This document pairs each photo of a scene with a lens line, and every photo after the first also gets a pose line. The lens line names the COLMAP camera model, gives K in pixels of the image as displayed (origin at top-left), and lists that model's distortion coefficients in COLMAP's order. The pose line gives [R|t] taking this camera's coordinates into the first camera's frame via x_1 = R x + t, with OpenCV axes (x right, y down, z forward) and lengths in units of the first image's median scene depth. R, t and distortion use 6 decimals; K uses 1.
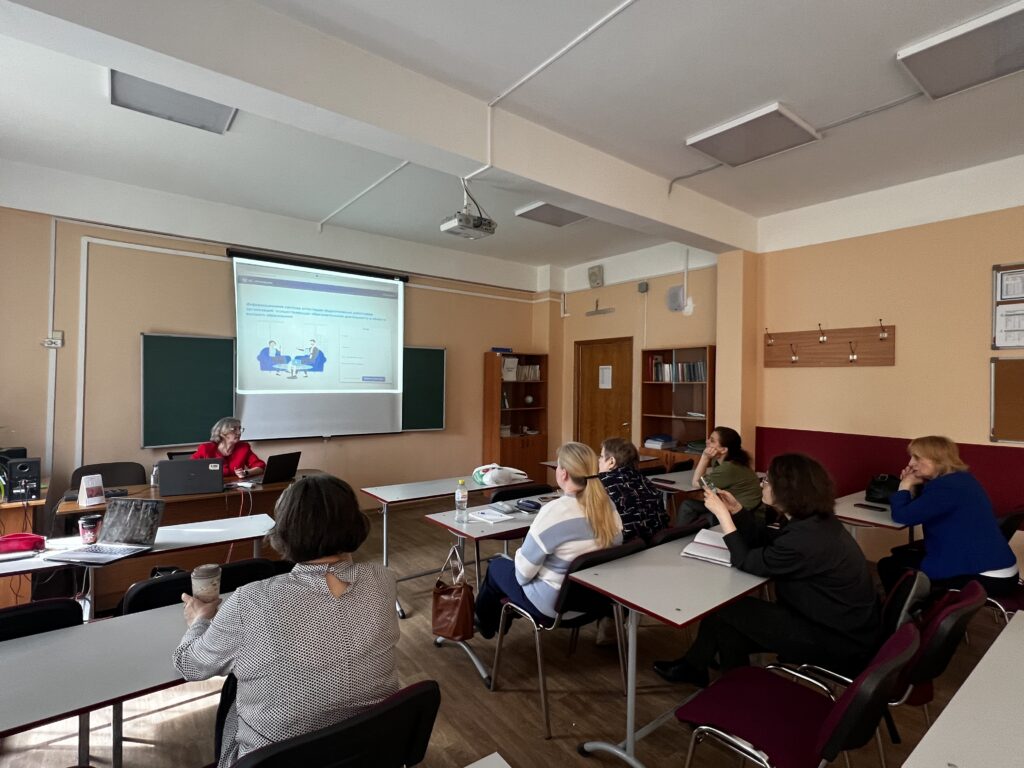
lens RADIAL K [[514.1, 0, 509.0], [0, 514.1, 386.7], [0, 0, 1]] dist [-0.005701, -0.000553]
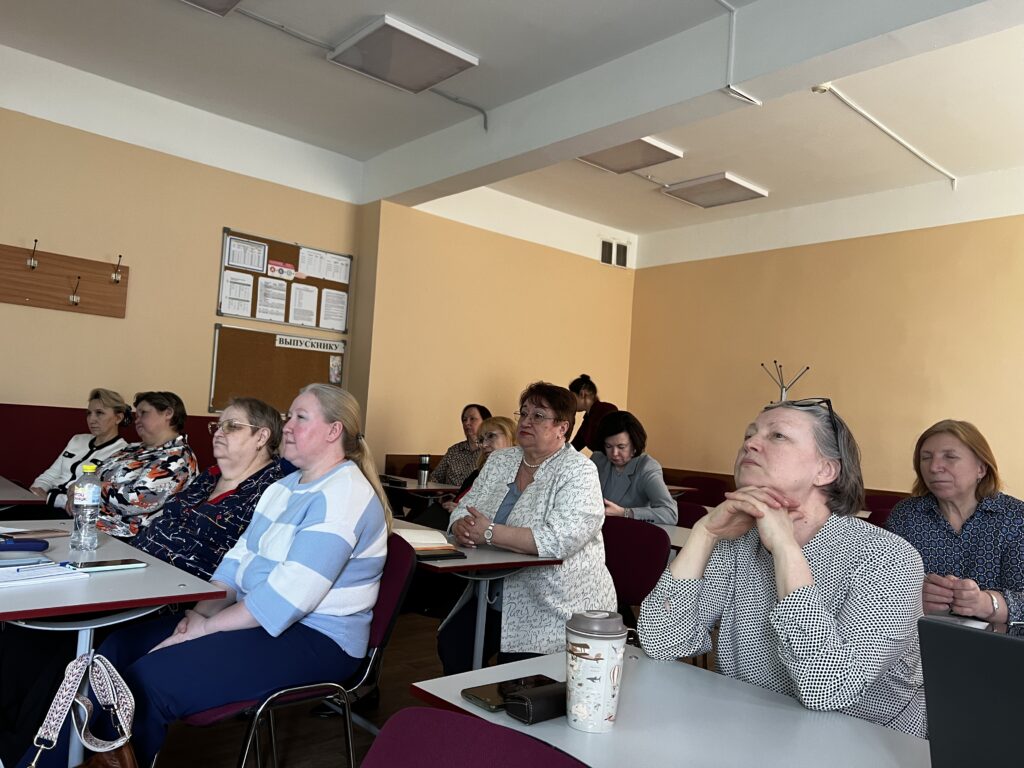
lens RADIAL K [[766.6, 0, 511.7], [0, 766.6, 386.7], [0, 0, 1]] dist [0.030397, -0.037670]
pose [[-0.076744, 0.036923, 0.996367, -0.511625], [-0.053741, 0.997708, -0.041112, 0.089134], [-0.995601, -0.056701, -0.074584, 0.557887]]
